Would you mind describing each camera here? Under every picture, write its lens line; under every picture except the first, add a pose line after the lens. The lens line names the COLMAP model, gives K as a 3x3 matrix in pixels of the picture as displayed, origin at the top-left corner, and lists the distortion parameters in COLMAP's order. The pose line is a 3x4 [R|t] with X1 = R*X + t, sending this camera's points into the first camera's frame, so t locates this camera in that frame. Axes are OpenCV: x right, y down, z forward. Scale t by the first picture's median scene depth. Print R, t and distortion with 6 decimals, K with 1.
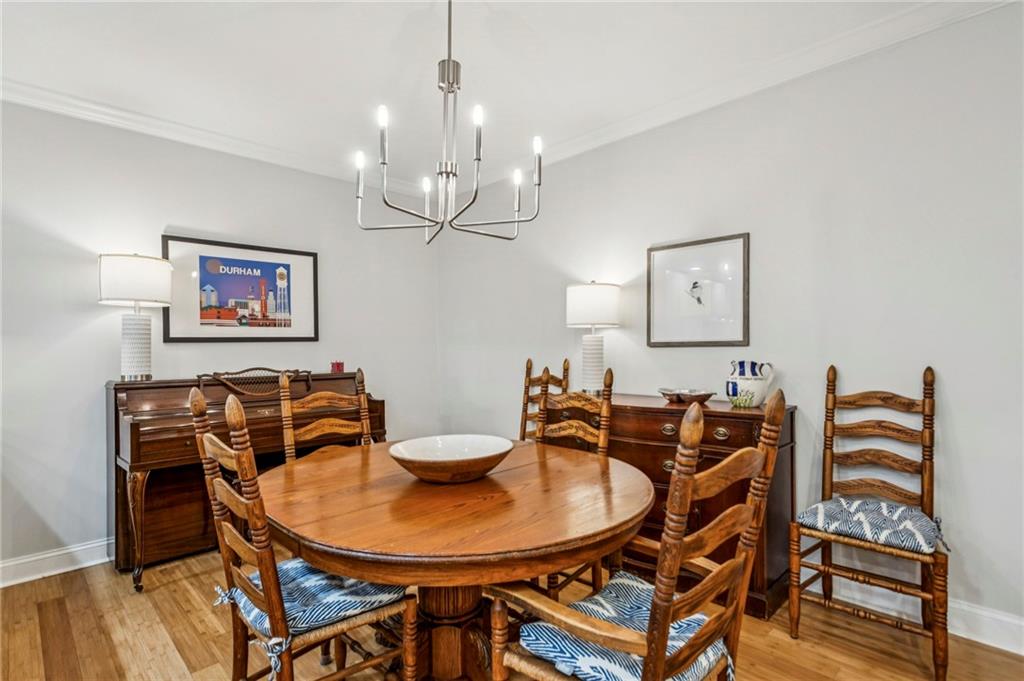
lens RADIAL K [[496.0, 0, 519.7], [0, 496.0, 351.4], [0, 0, 1]] dist [0.006840, 0.001587]
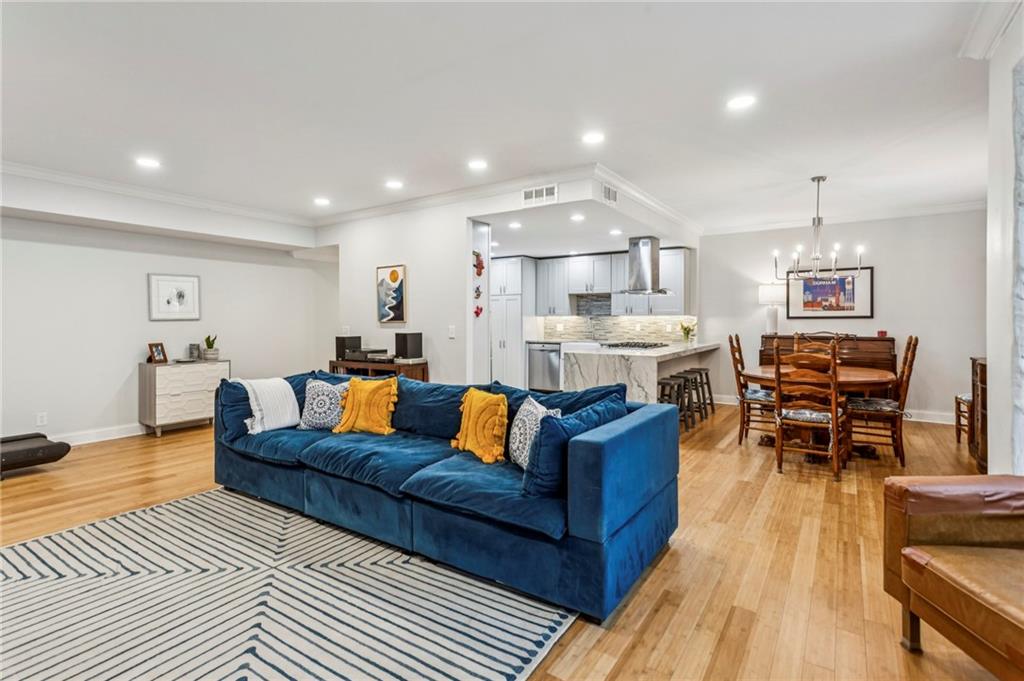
lens RADIAL K [[496.0, 0, 512.4], [0, 496.0, 318.6], [0, 0, 1]] dist [0.006840, 0.001587]
pose [[0.179860, 0.010750, -0.983634, 1.366353], [-0.012031, 0.999890, 0.008728, -0.025409], [0.983619, 0.010264, 0.179969, -0.677668]]
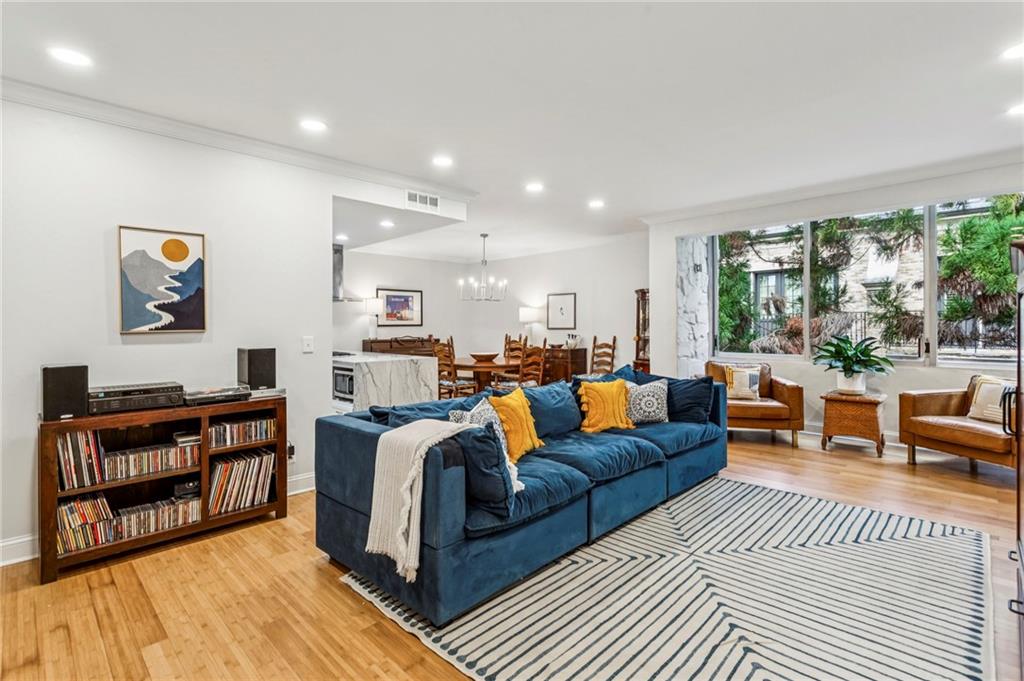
lens RADIAL K [[496.0, 0, 508.1], [0, 496.0, 319.9], [0, 0, 1]] dist [0.006840, 0.001587]
pose [[0.999953, 0.007198, -0.006463, 0.051868], [-0.007349, 0.999694, -0.023608, 0.005324], [0.006291, 0.023654, 0.999700, -1.922361]]
